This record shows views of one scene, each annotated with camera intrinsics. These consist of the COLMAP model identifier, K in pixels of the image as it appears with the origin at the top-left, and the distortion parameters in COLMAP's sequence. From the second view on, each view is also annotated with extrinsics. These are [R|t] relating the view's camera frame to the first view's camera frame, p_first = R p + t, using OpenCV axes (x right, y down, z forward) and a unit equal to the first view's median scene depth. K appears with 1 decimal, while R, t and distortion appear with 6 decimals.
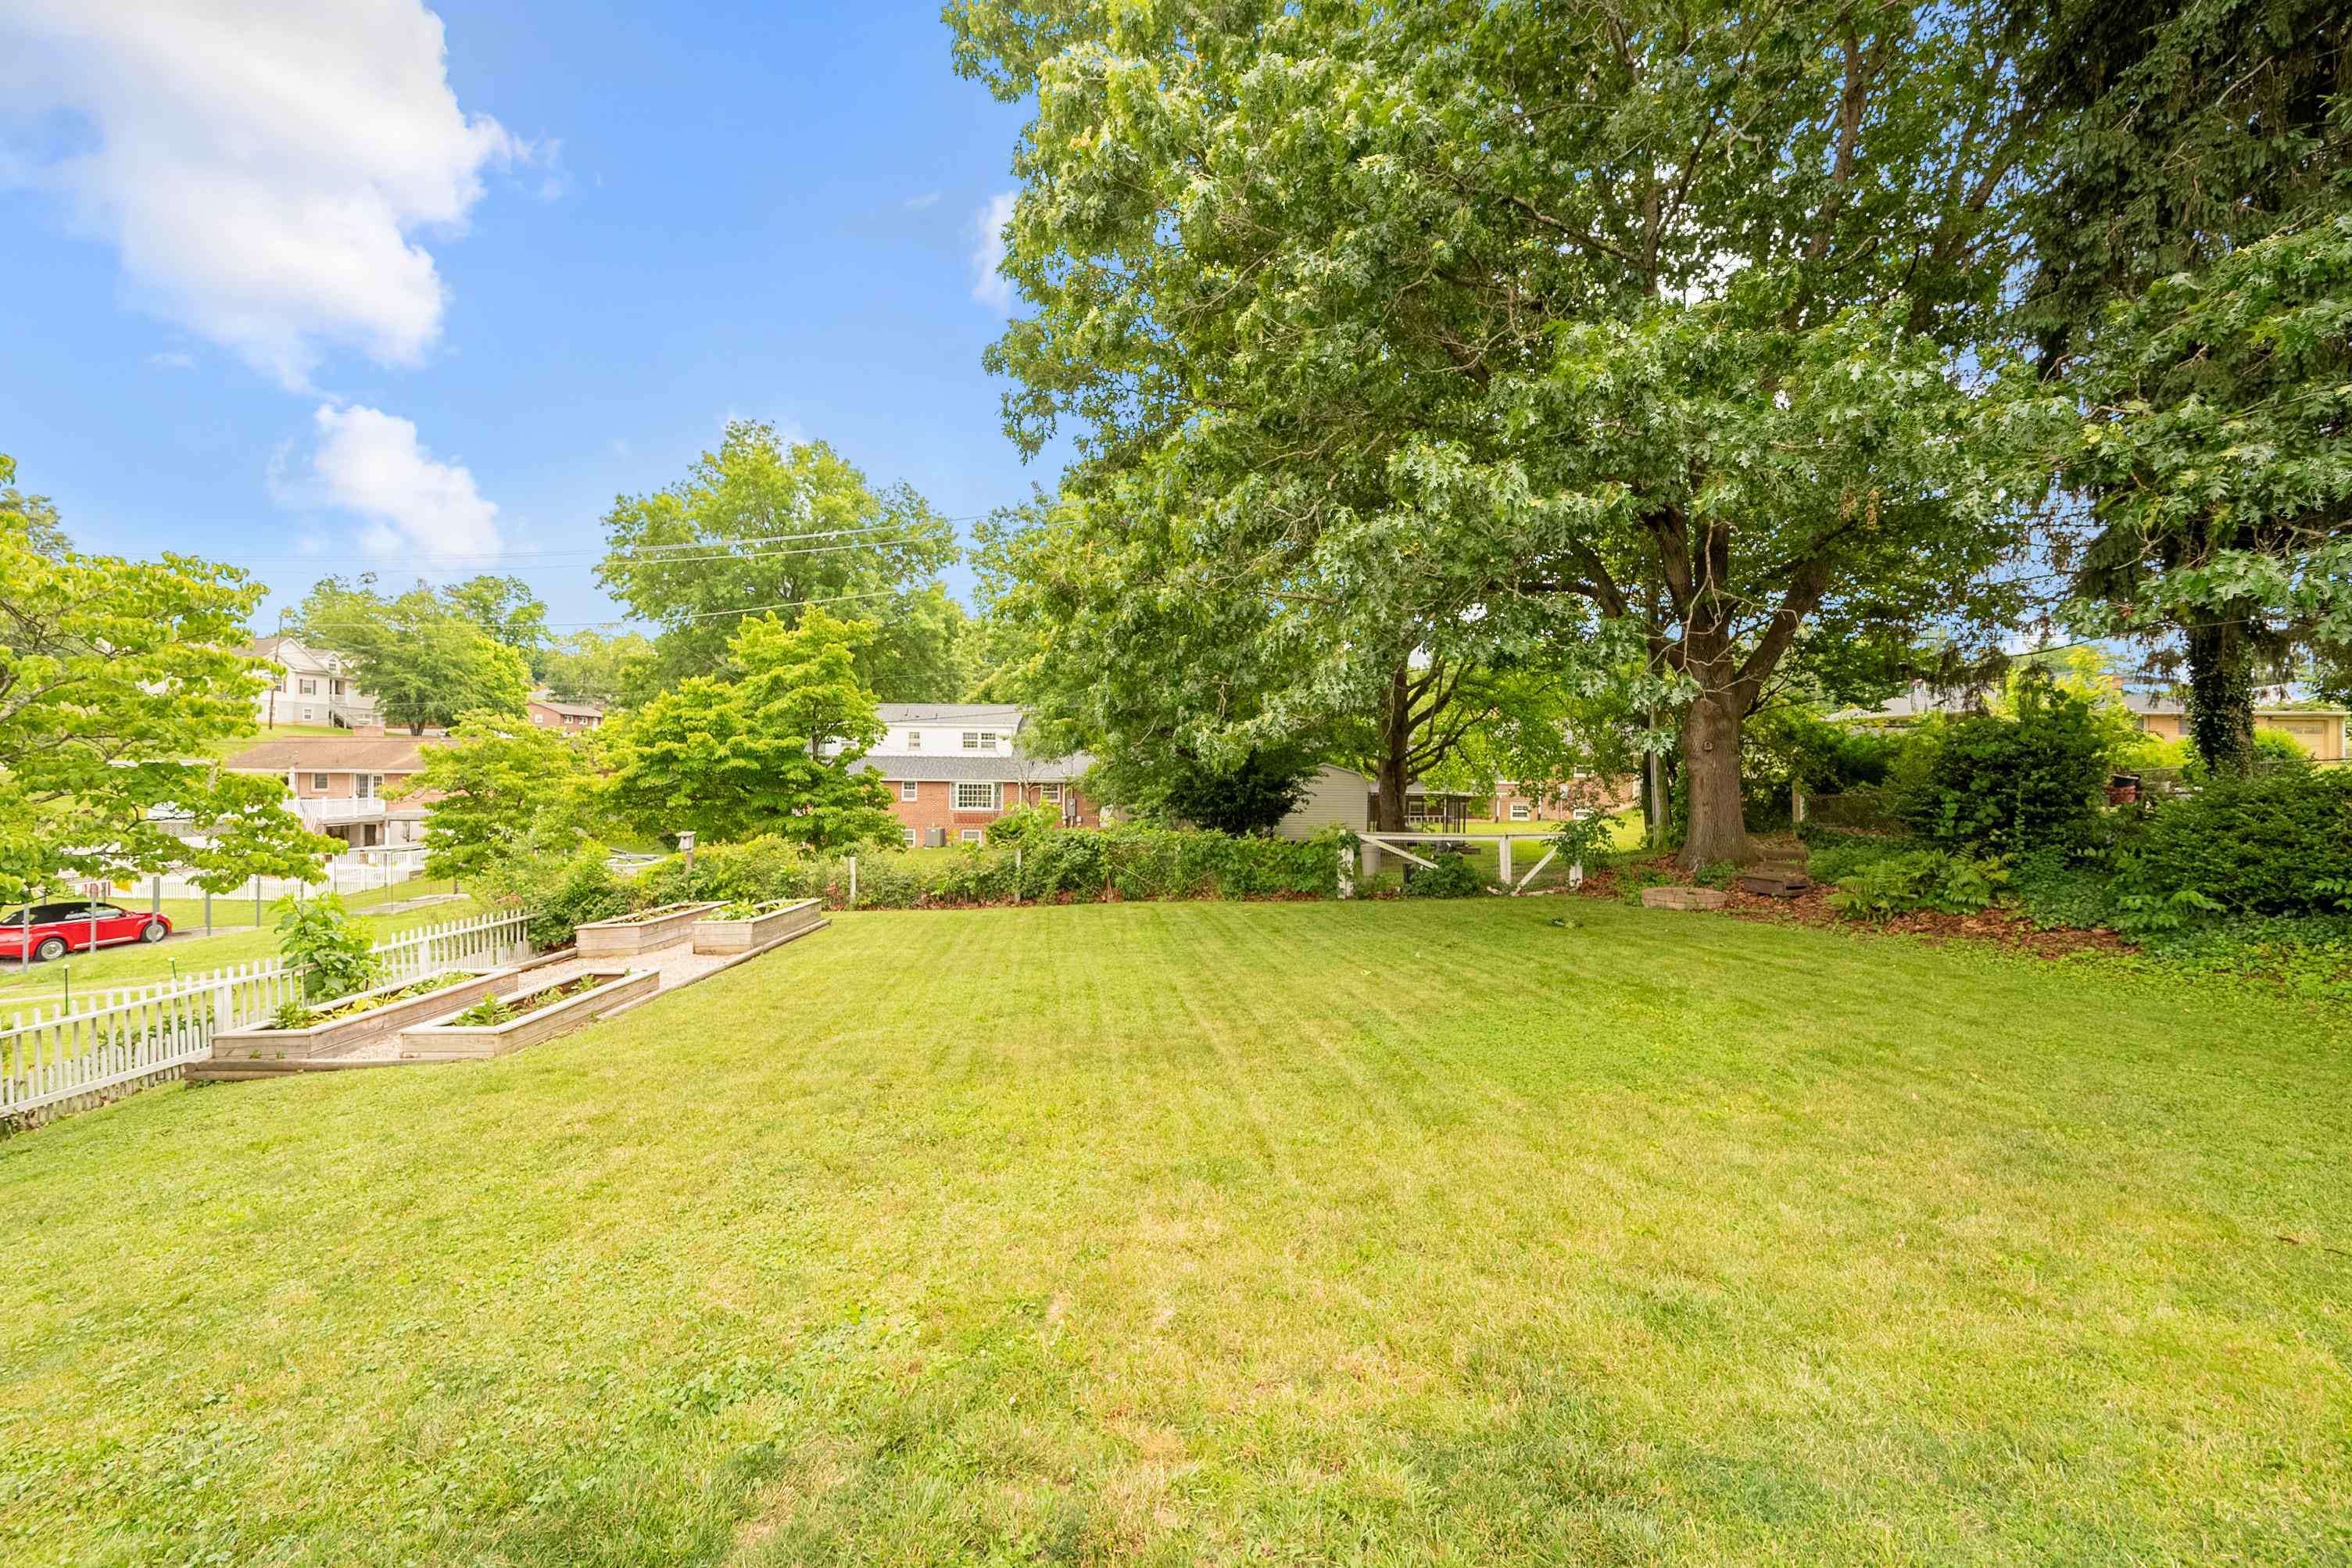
lens RADIAL K [[948.4, 0, 1178.2], [0, 948.4, 715.2], [0, 0, 1]] dist [-0.002756, -0.000333]
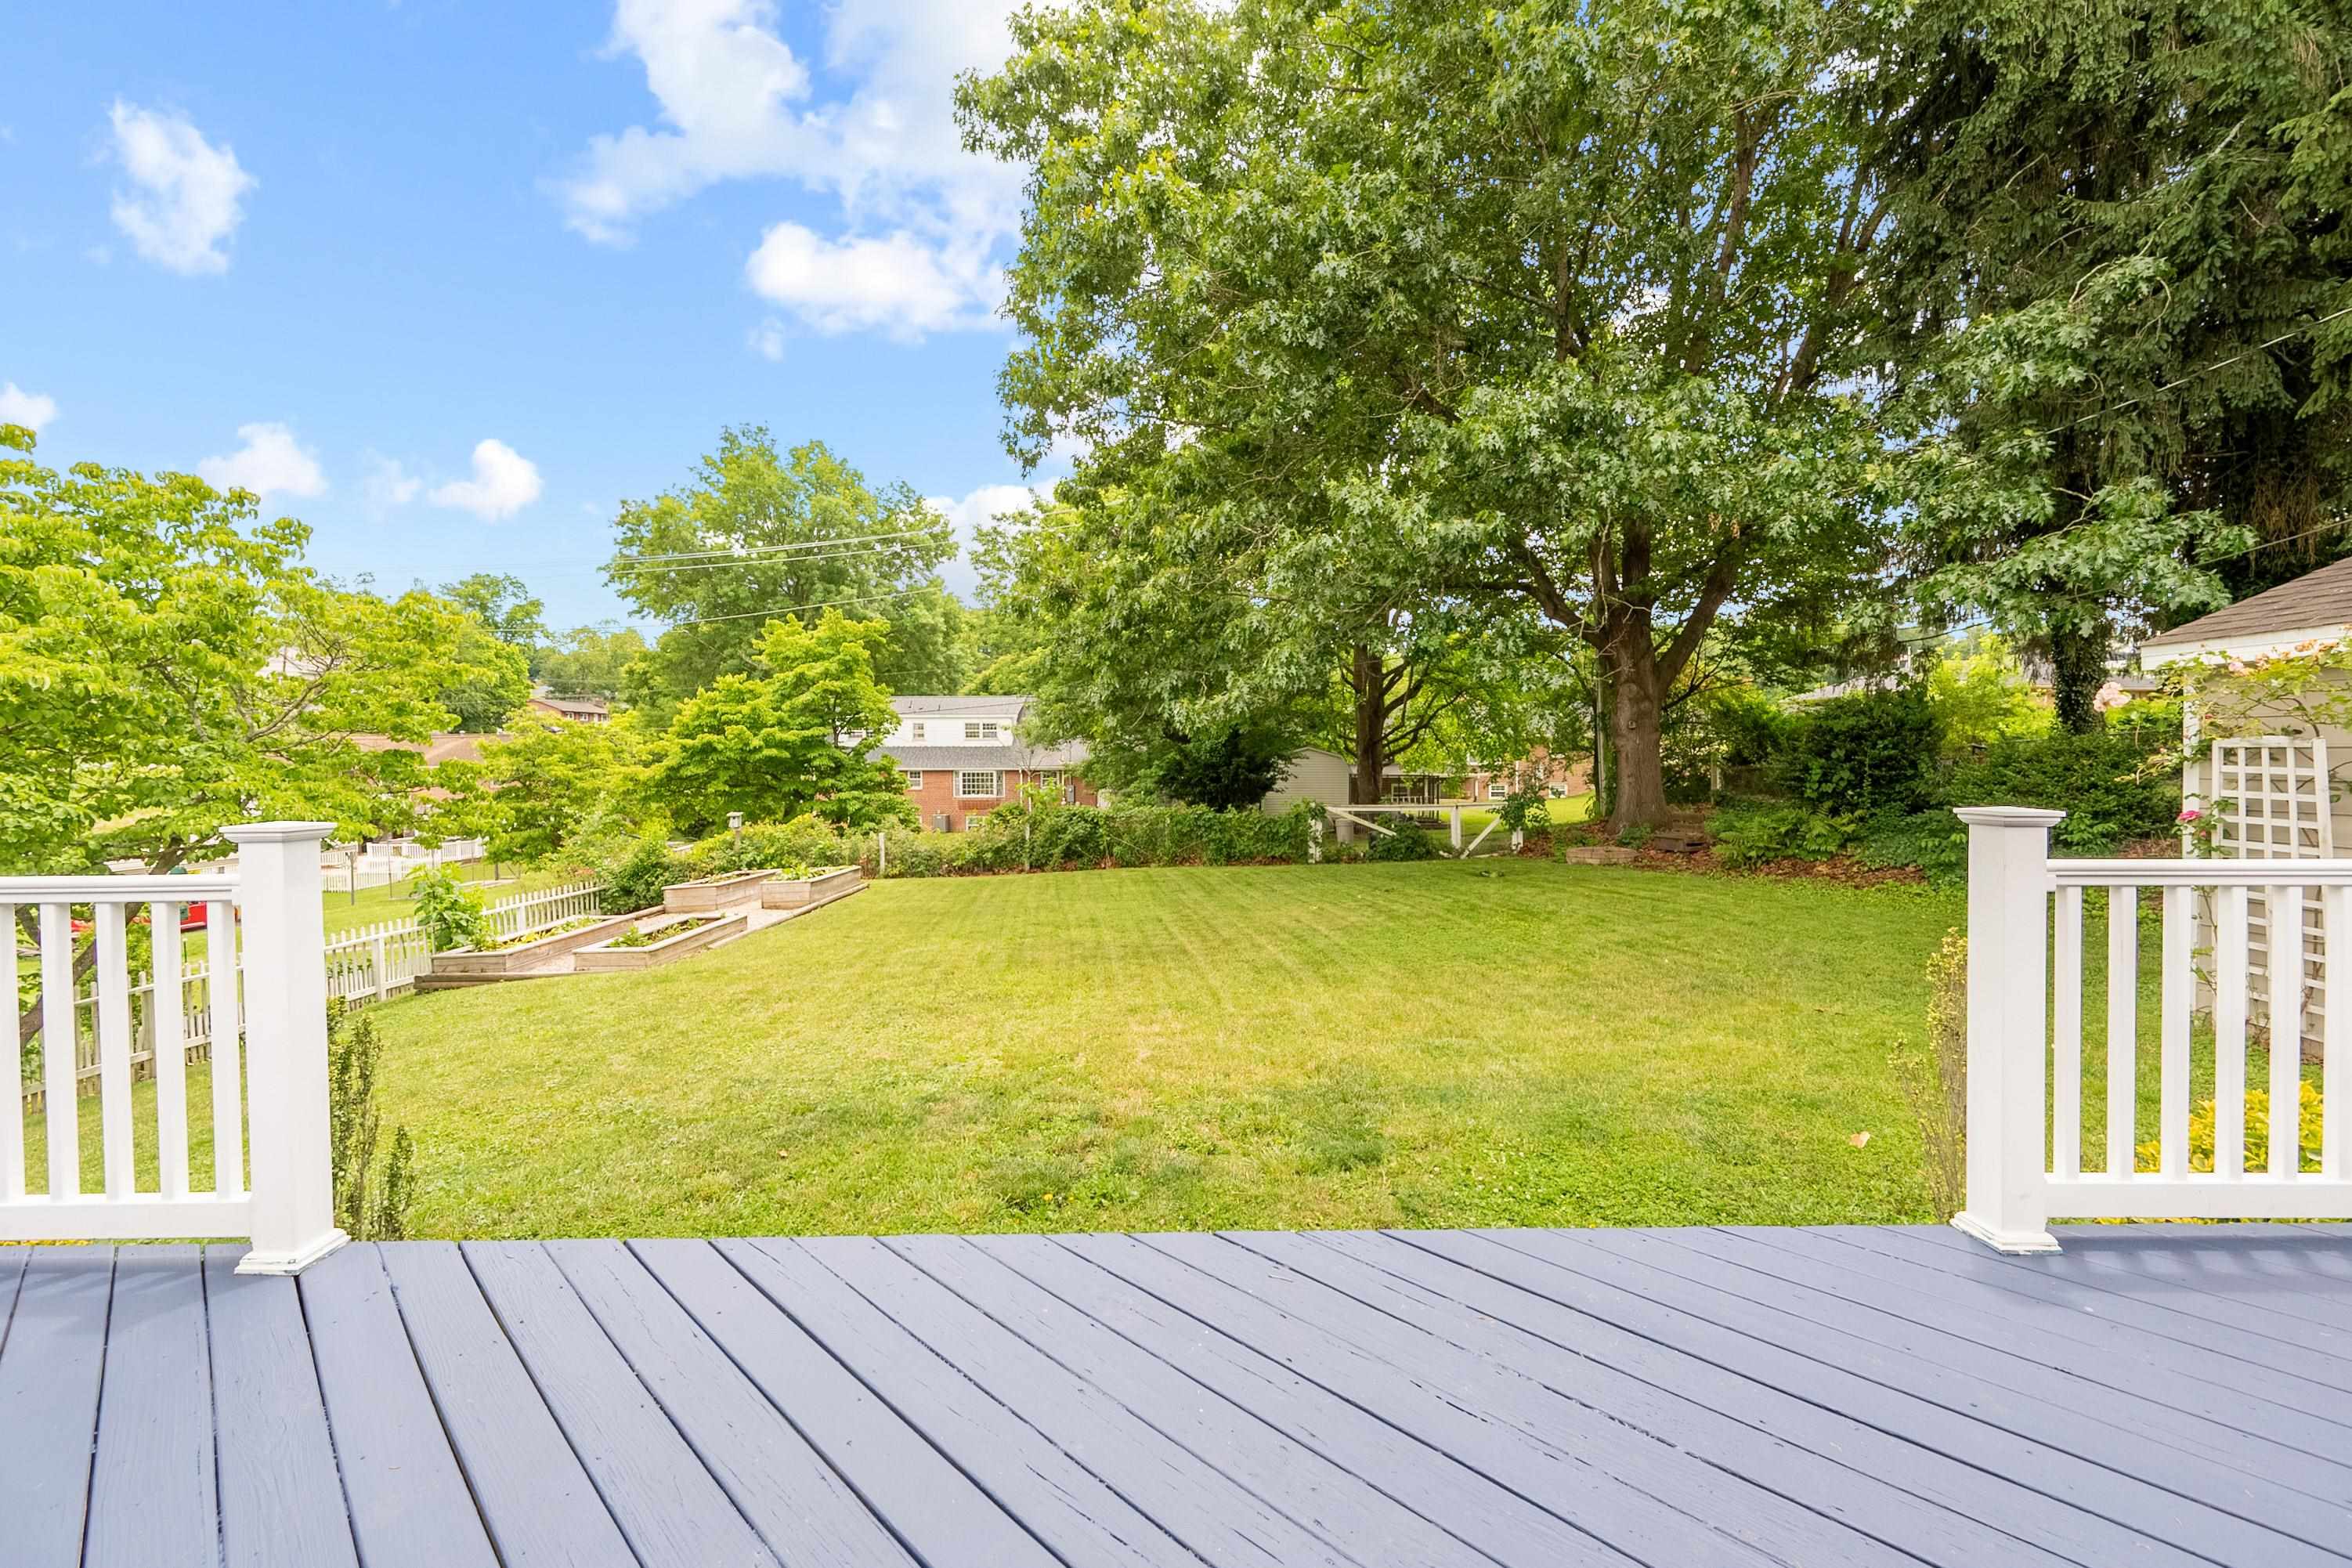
lens RADIAL K [[960.2, 0, 1174.7], [0, 960.2, 770.0], [0, 0, 1]] dist [0.001346, -0.000033]
pose [[0.999909, -0.013448, -0.000978, 0.010140], [0.013483, 0.997550, 0.068640, 0.000183], [0.000053, -0.068646, 0.997641, -0.142834]]
